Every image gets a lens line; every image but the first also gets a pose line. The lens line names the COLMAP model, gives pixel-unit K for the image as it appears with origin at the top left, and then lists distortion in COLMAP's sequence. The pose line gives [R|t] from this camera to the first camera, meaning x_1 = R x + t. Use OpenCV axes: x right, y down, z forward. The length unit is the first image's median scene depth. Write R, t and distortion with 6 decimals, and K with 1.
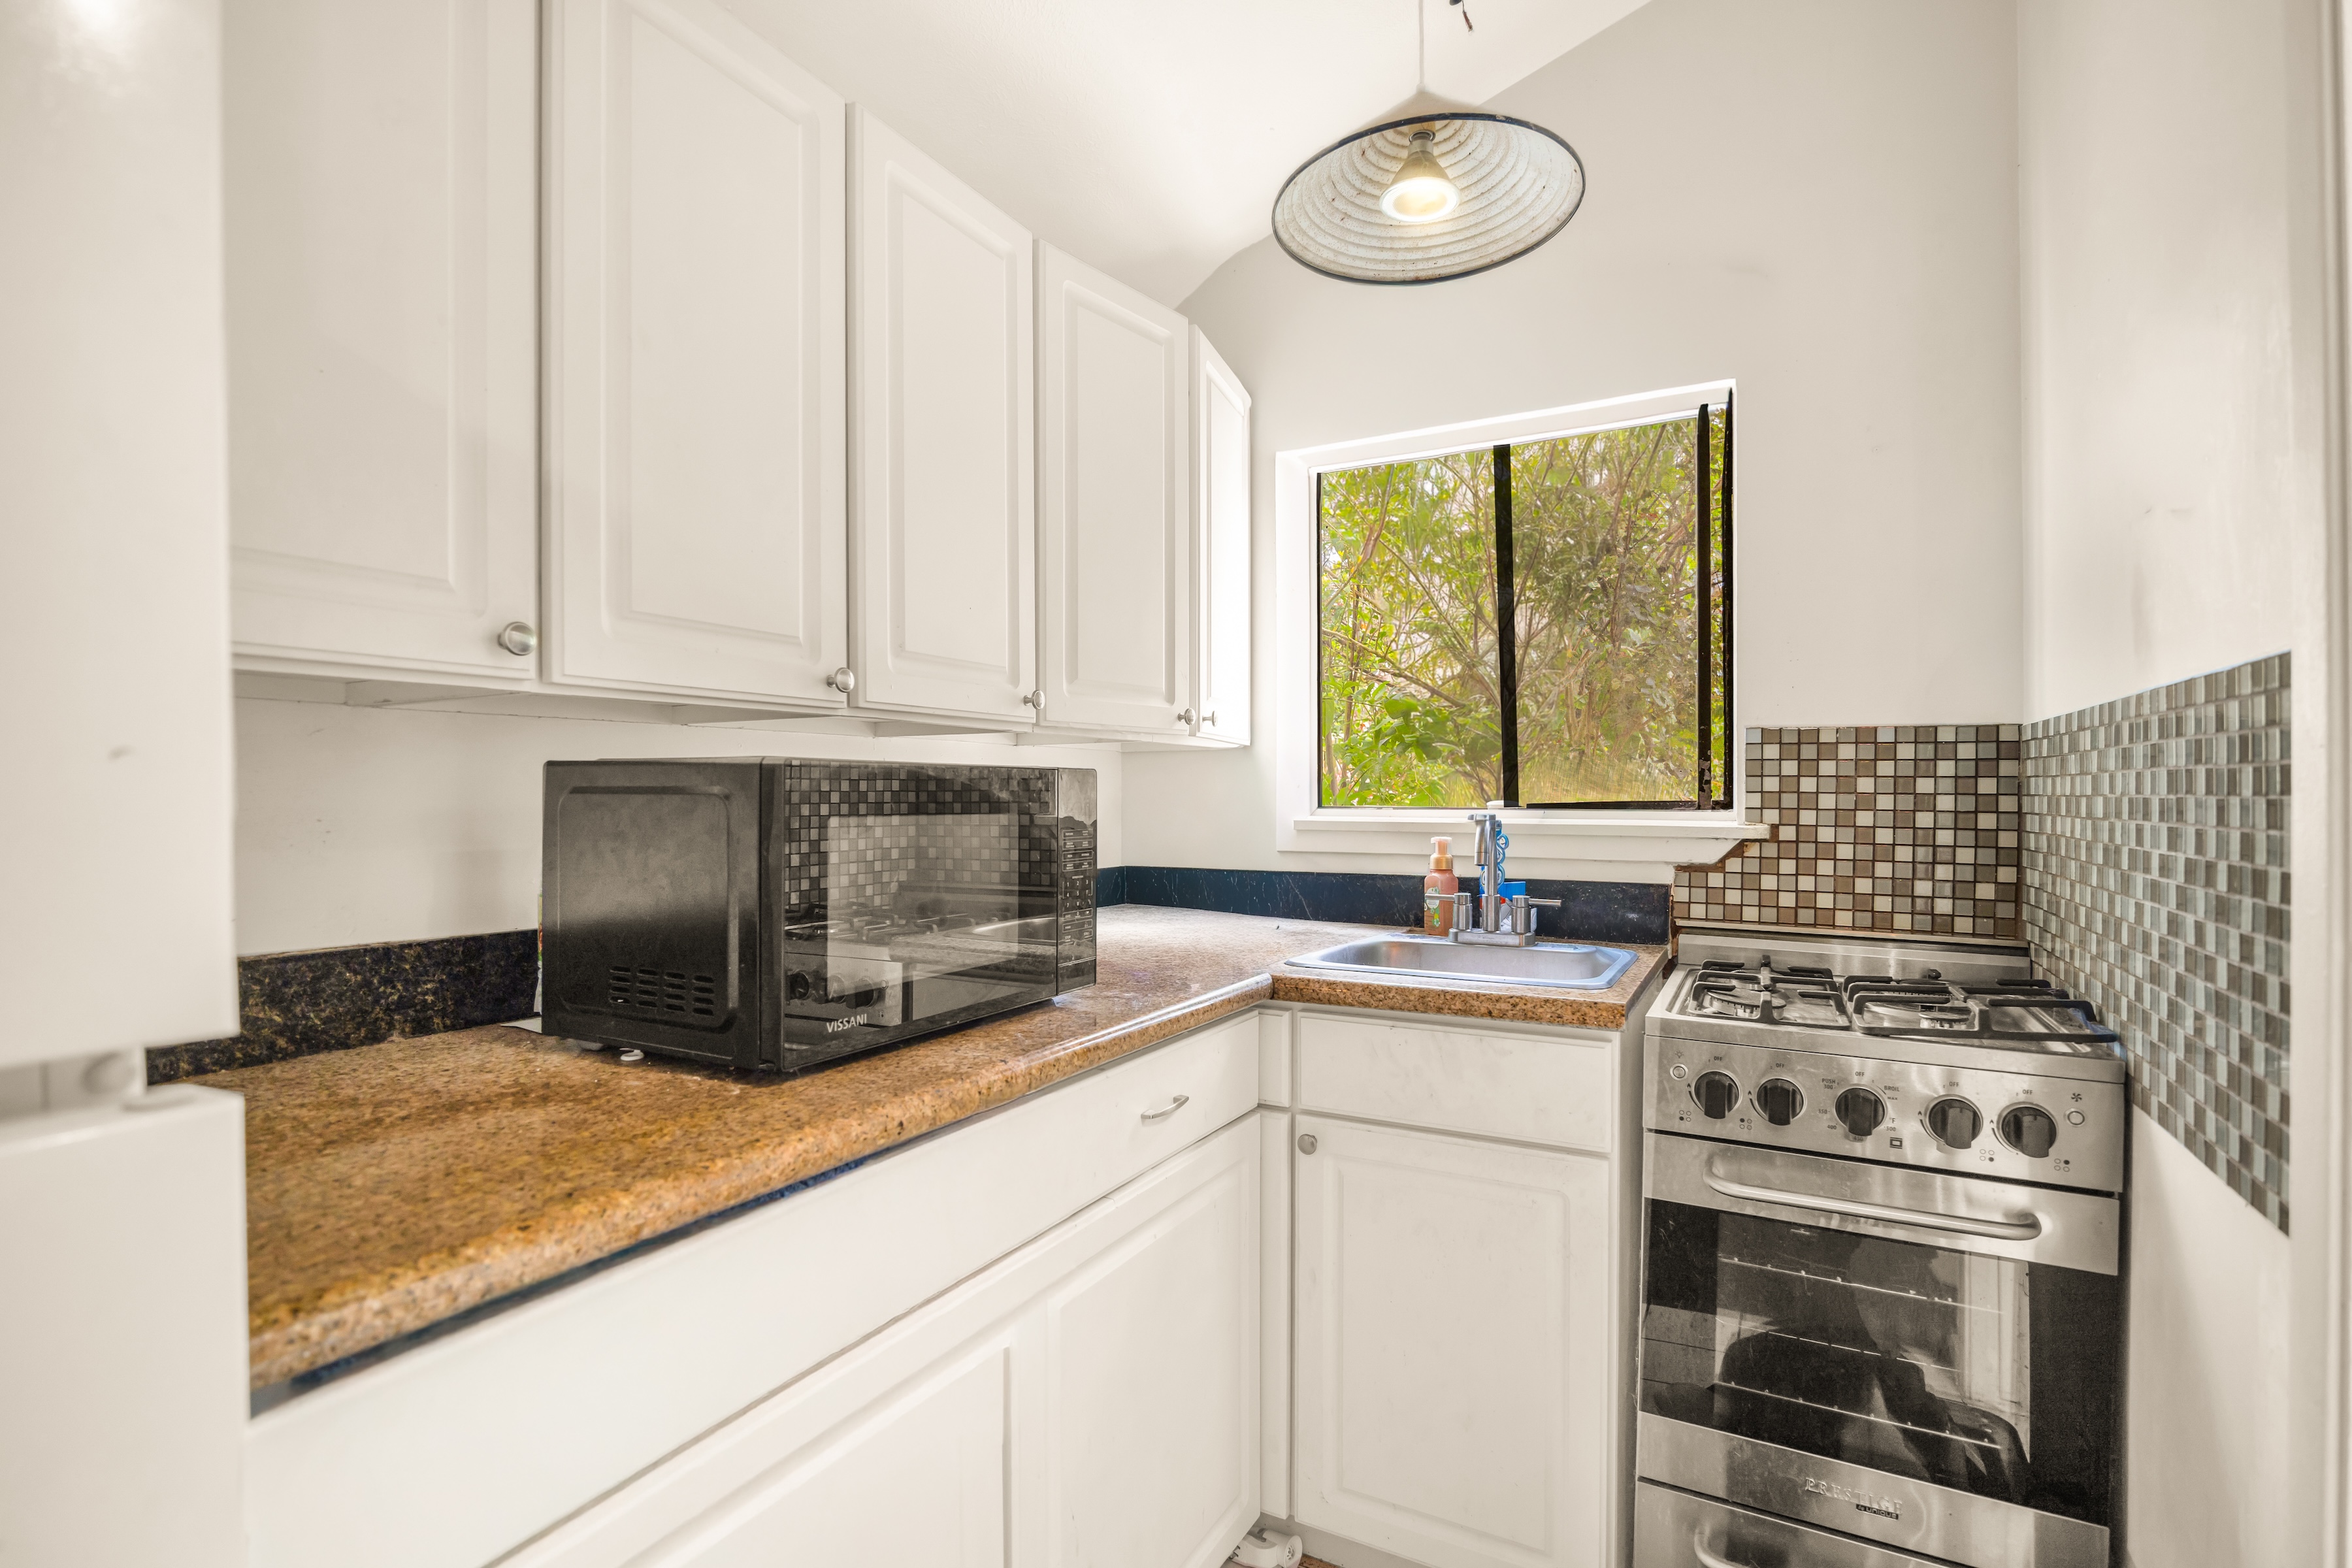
lens RADIAL K [[1126.7, 0, 1175.2], [0, 1126.7, 778.7], [0, 0, 1]] dist [-0.002043, -0.000451]
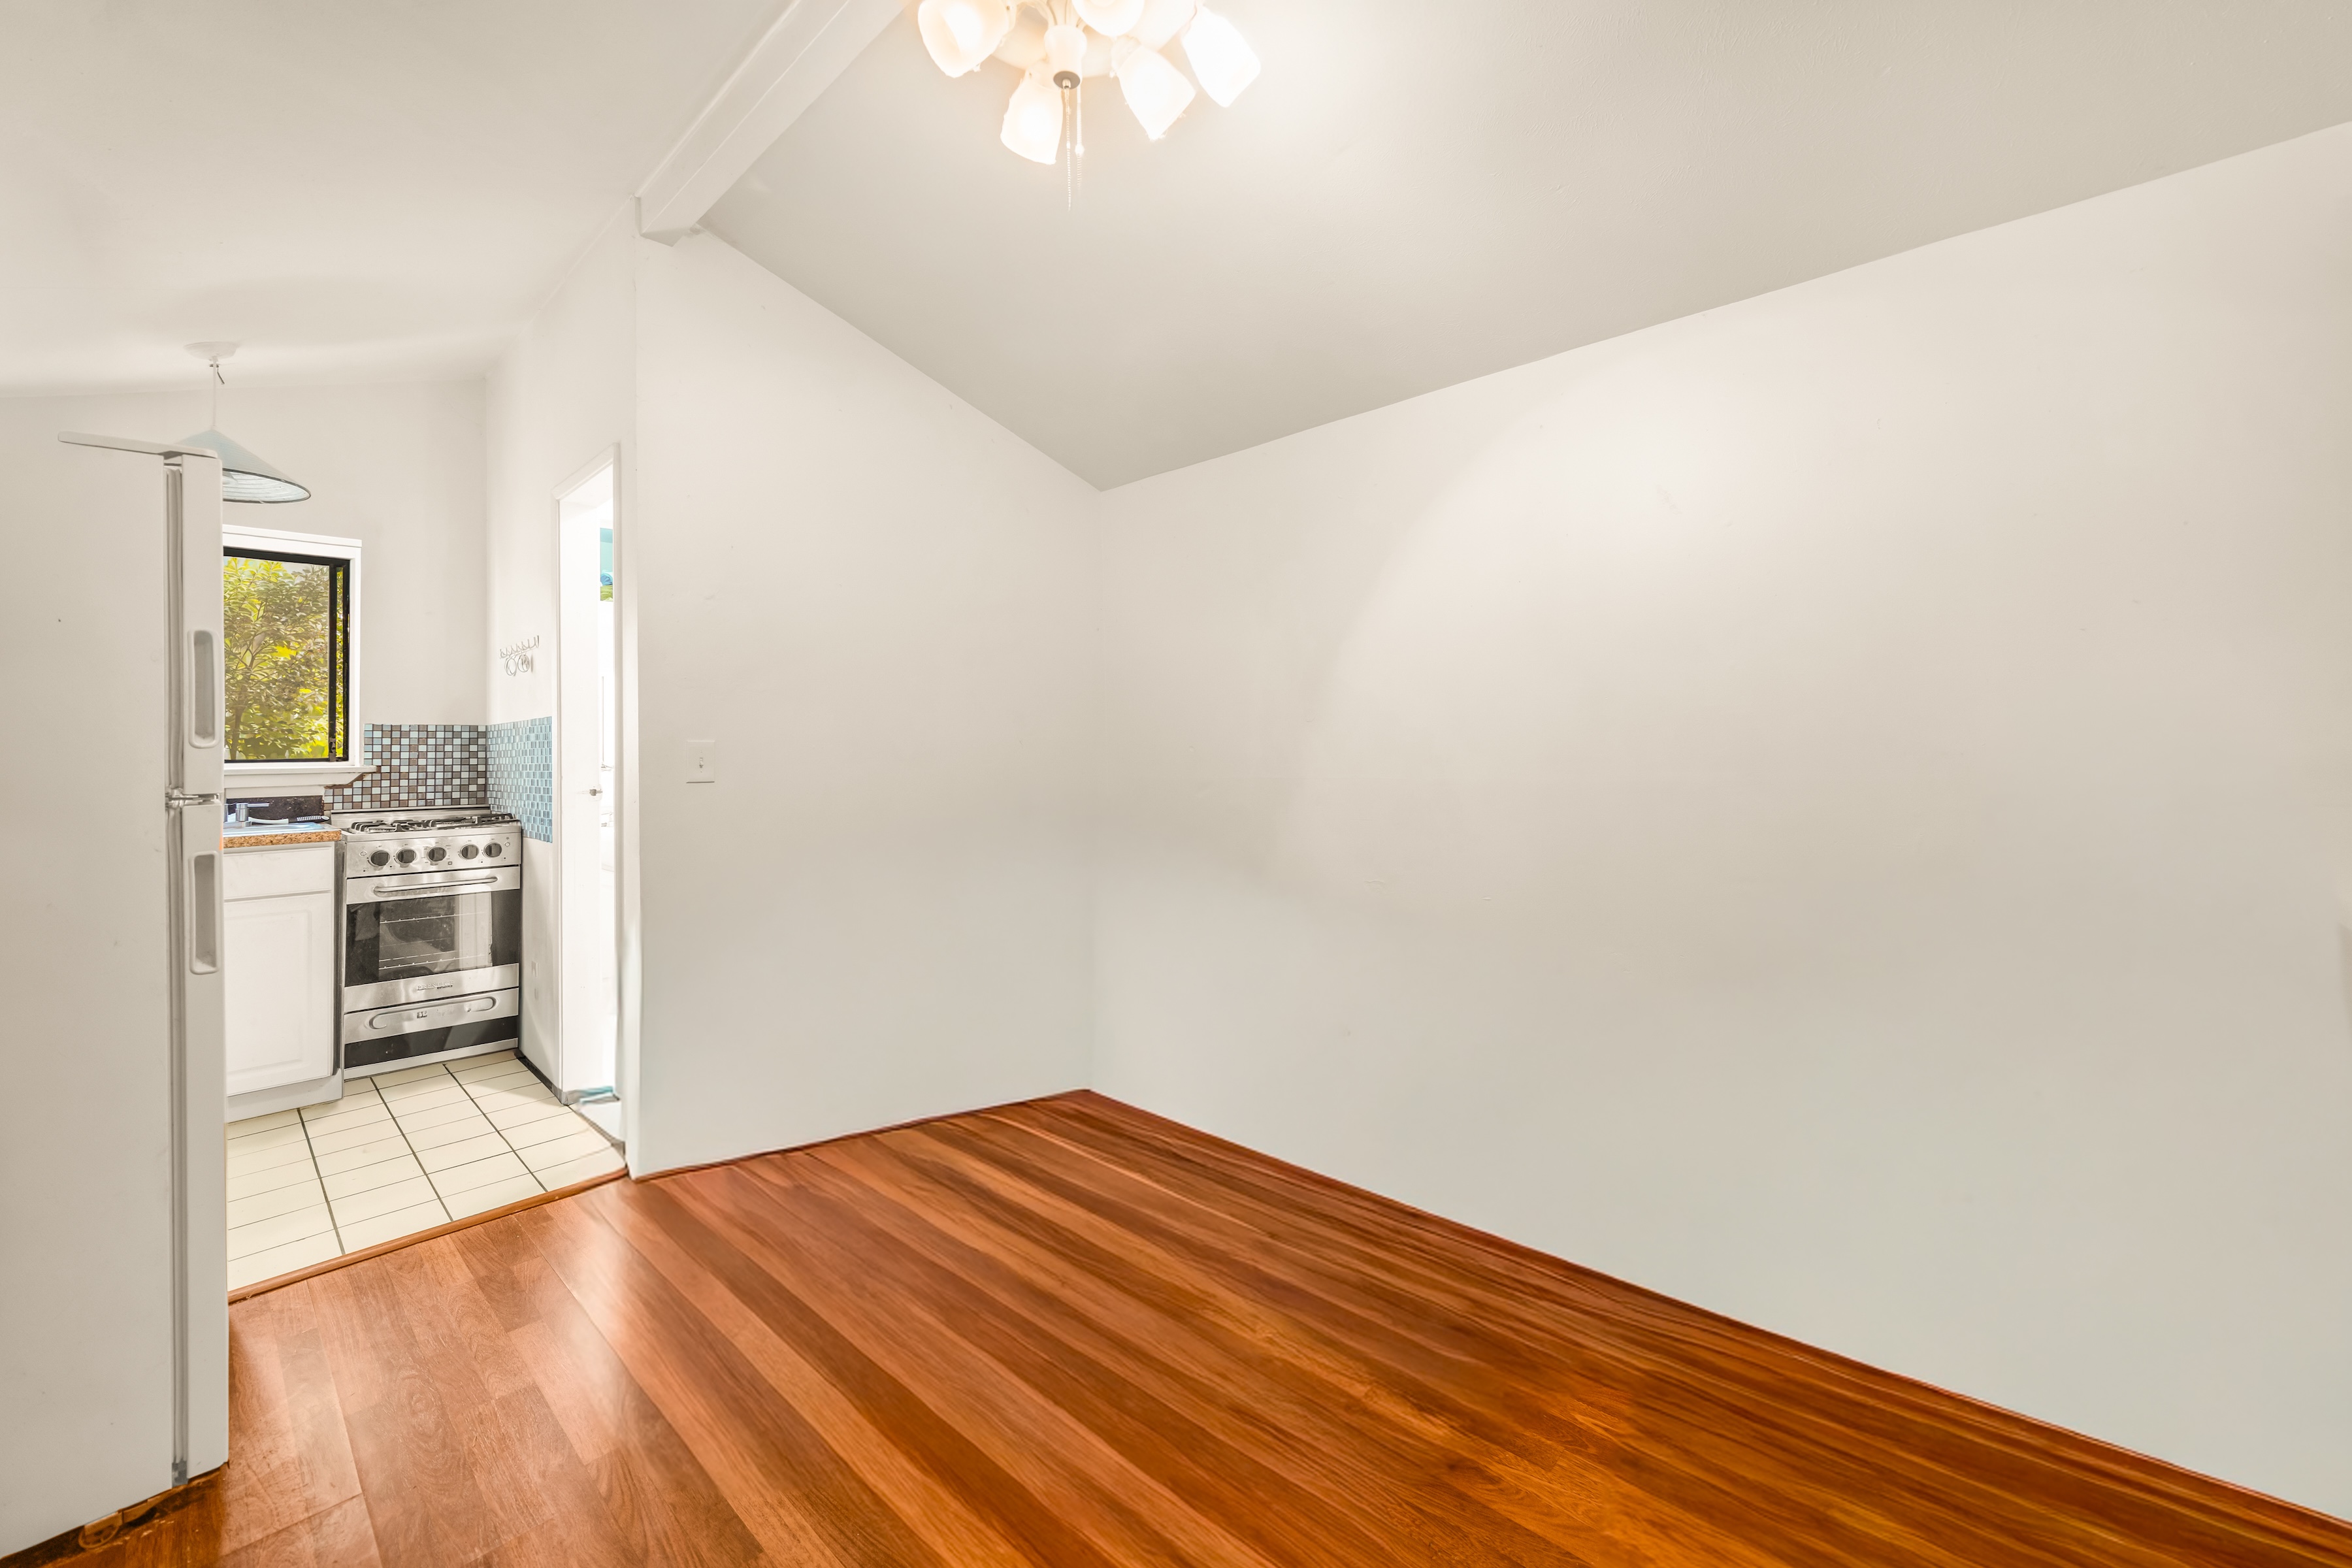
lens RADIAL K [[904.5, 0, 1190.7], [0, 904.5, 738.5], [0, 0, 1]] dist [0.000162, -0.000727]
pose [[0.241738, 0.007330, 0.970314, -0.941908], [0.008875, 0.999913, -0.009765, 0.019311], [-0.970301, 0.010972, 0.241652, -1.160781]]
